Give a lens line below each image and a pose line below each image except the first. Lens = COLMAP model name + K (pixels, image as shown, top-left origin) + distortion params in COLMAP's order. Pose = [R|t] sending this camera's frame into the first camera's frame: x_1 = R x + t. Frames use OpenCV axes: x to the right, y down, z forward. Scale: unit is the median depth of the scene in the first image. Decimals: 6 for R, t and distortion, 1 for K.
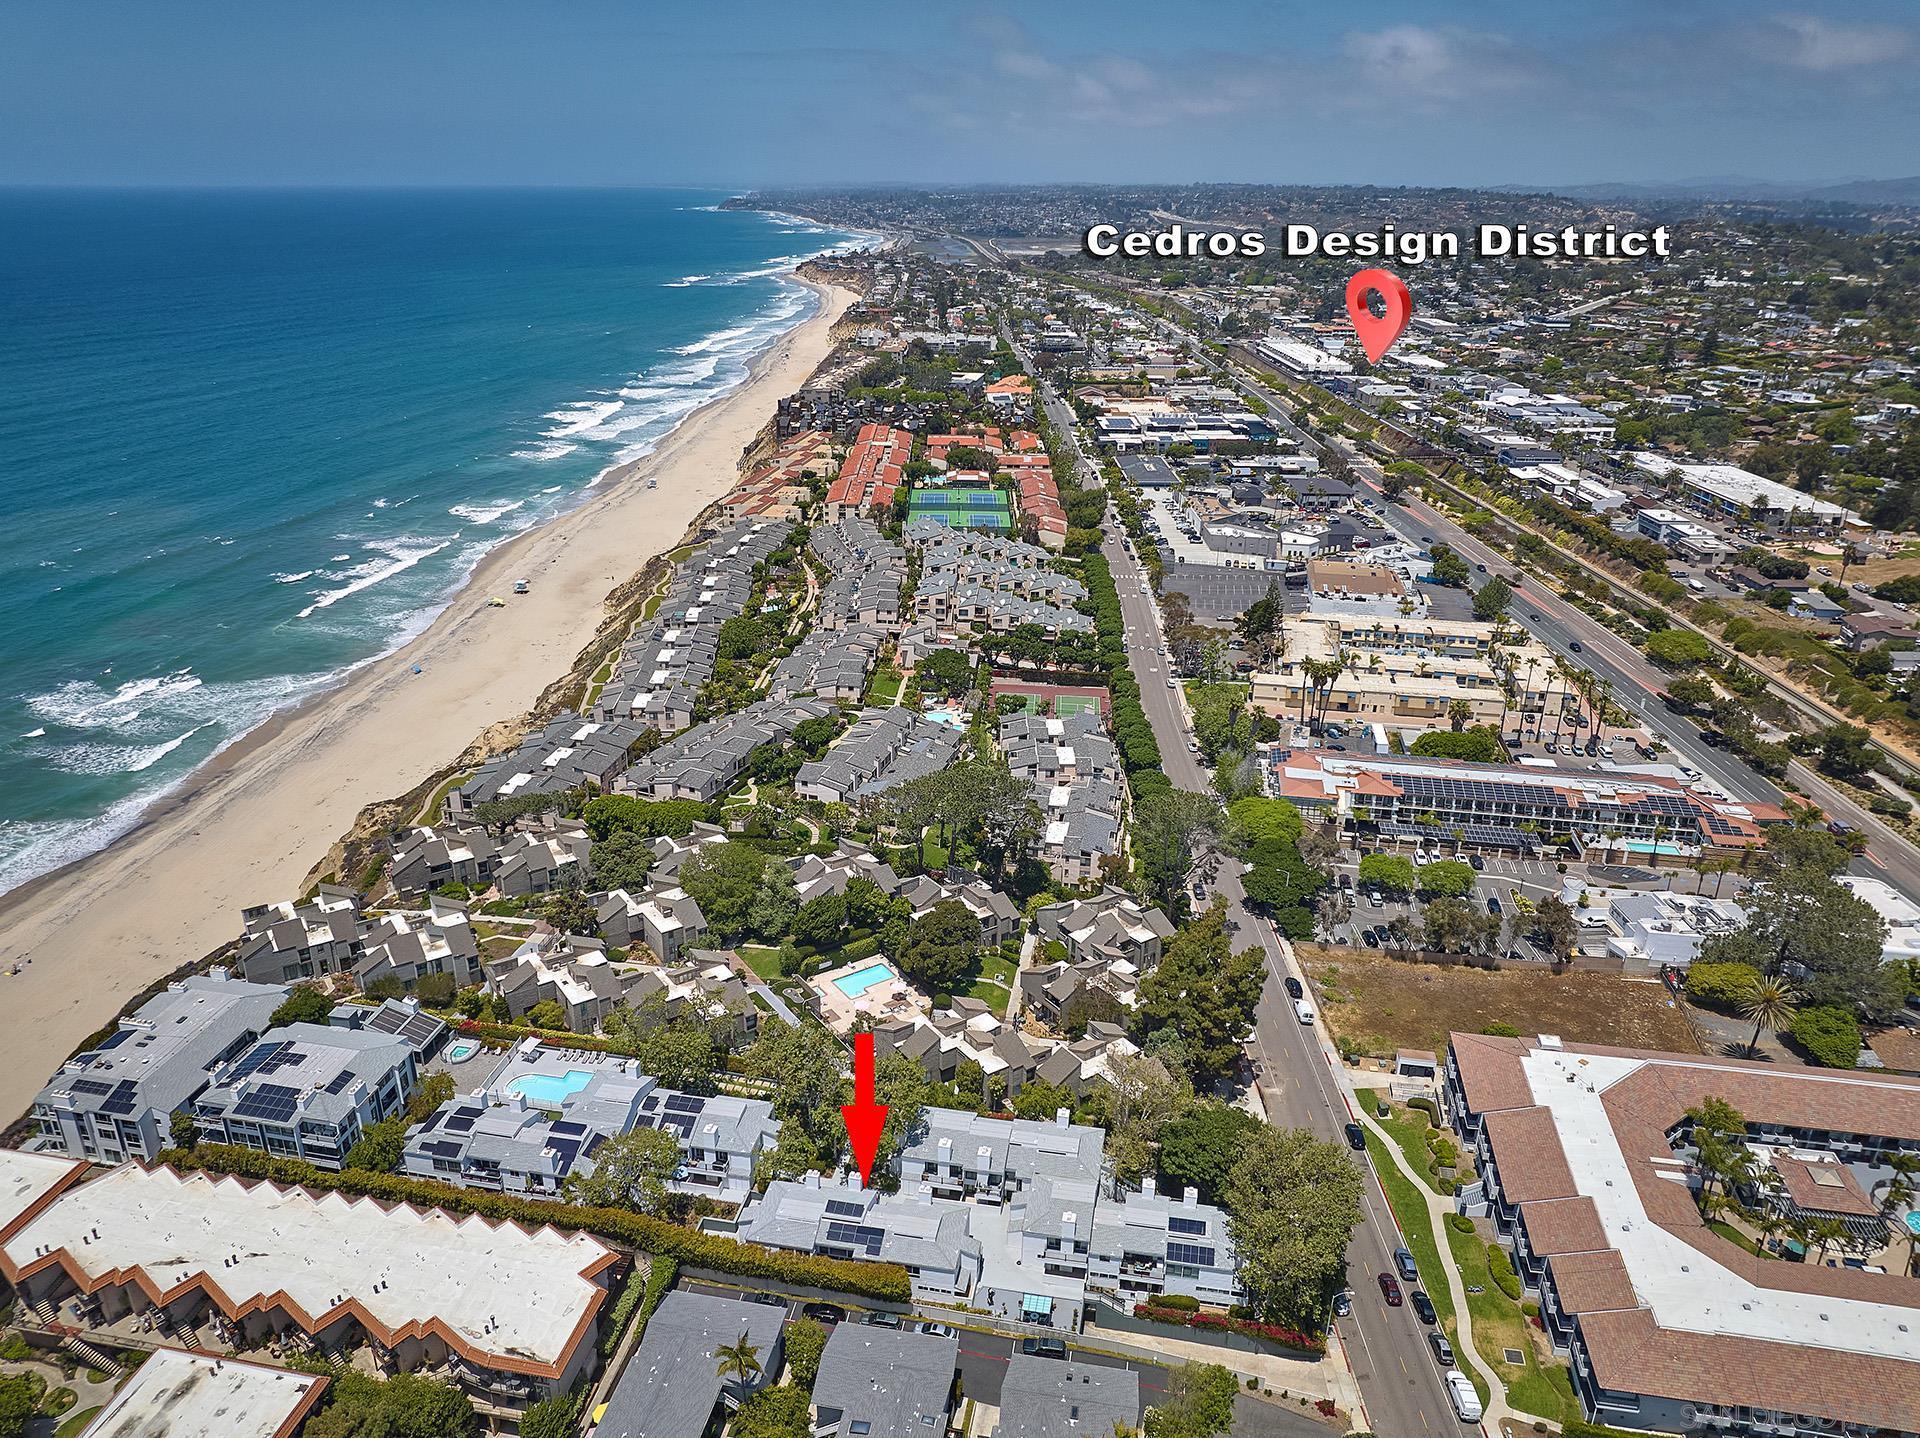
lens RADIAL K [[1344.6, 0, 960.5], [0, 1344.6, 692.2], [0, 0, 1]] dist [-0.032020, 0.001966]
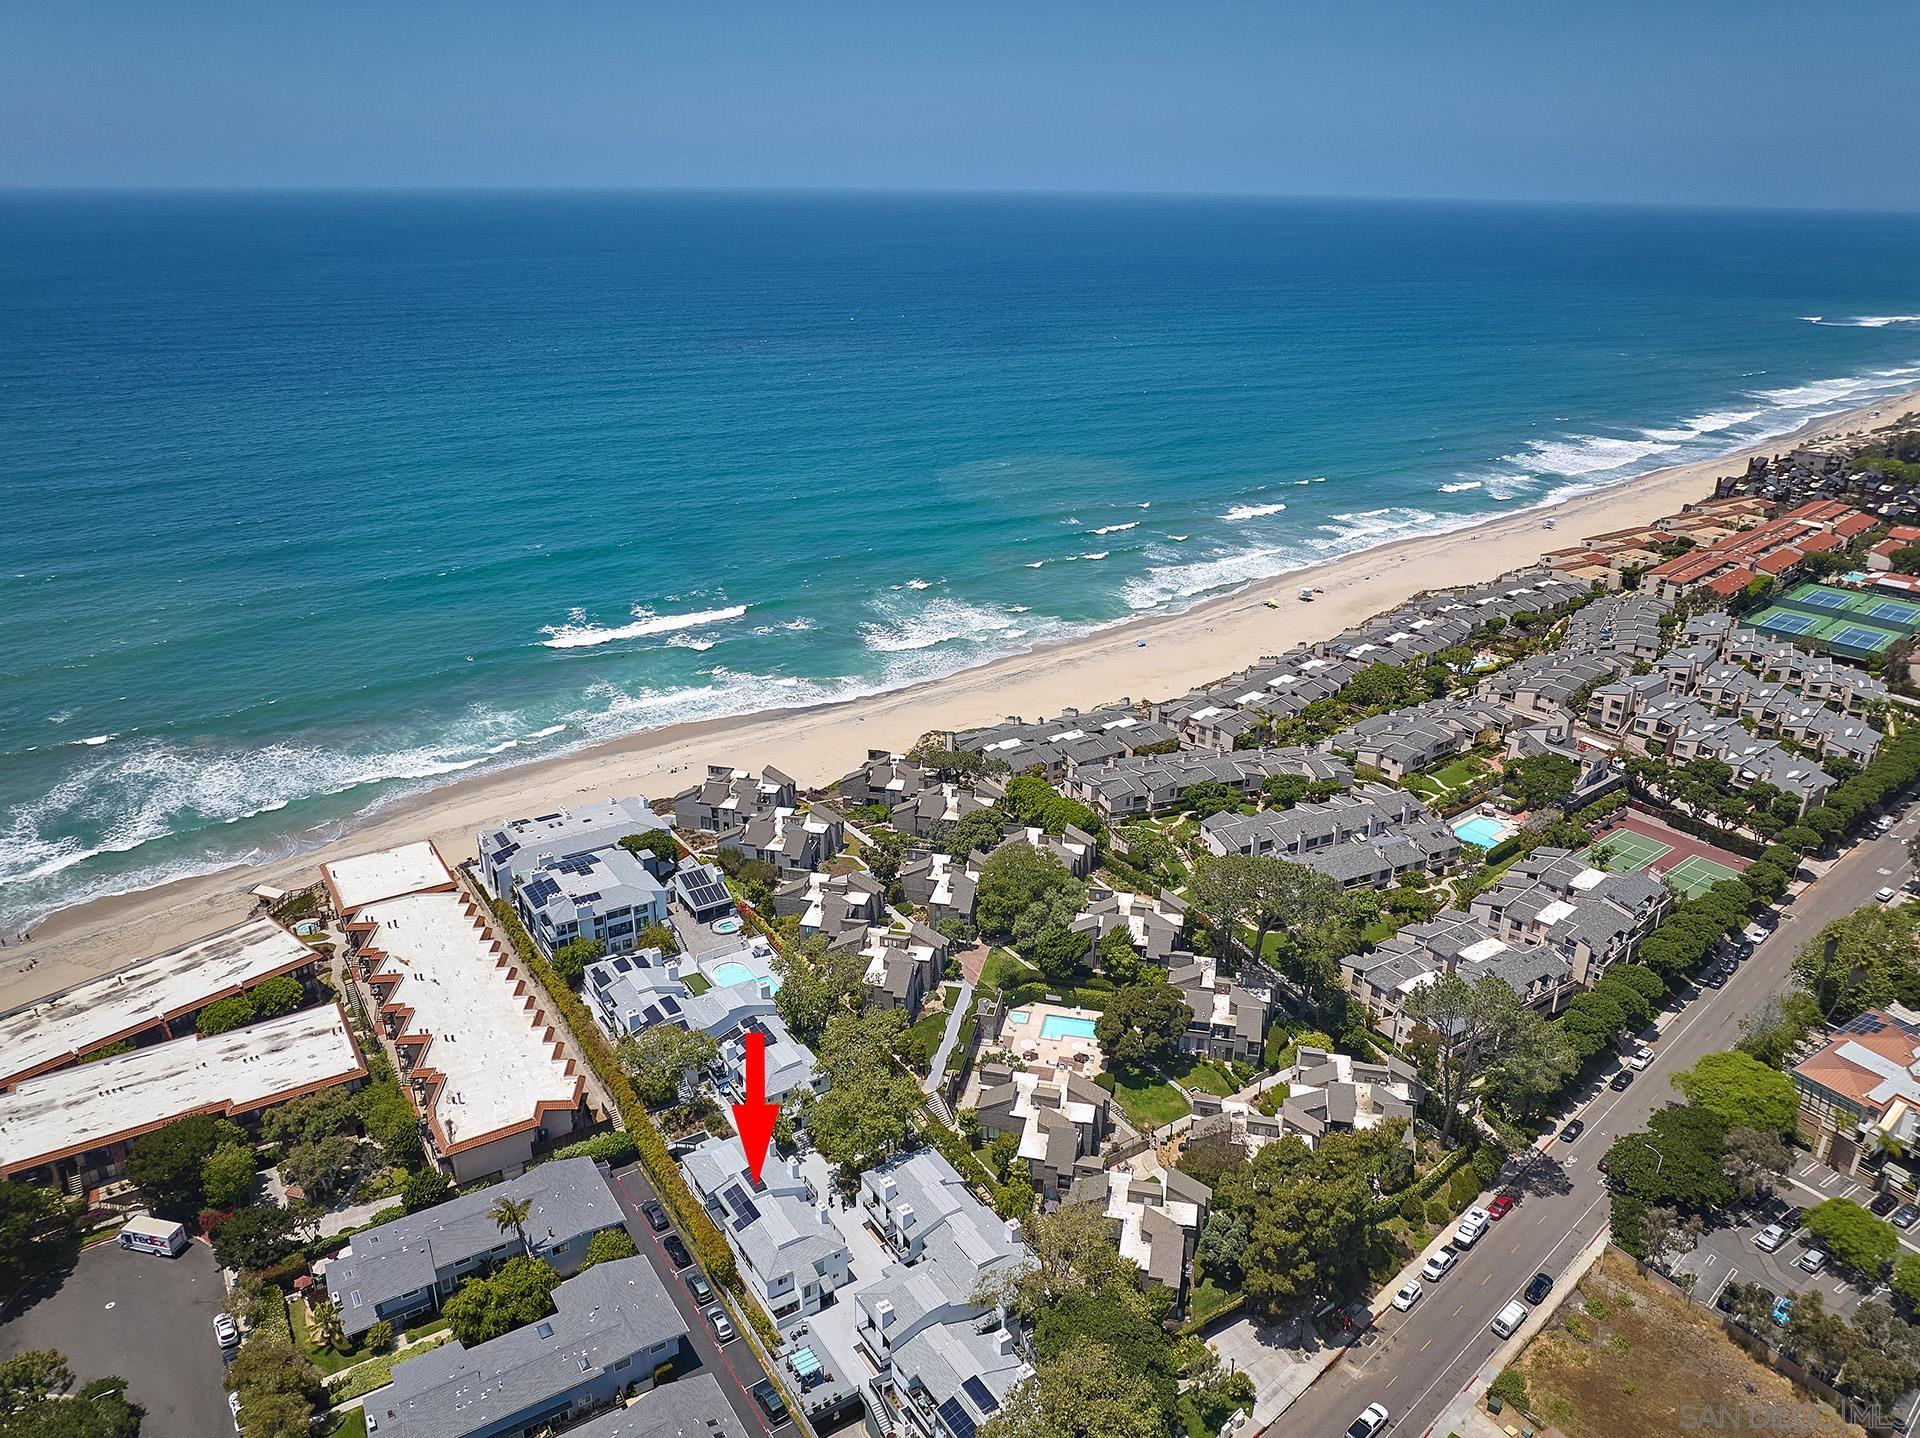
lens RADIAL K [[1341.0, 0, 960.0], [0, 1341.0, 719.0], [0, 0, 1]] dist [-0.037544, -0.001600]
pose [[0.689470, 0.267057, -0.673284, 0.364880], [-0.261081, 0.958691, 0.112906, -0.064972], [0.675624, 0.097937, 0.730712, 0.191046]]
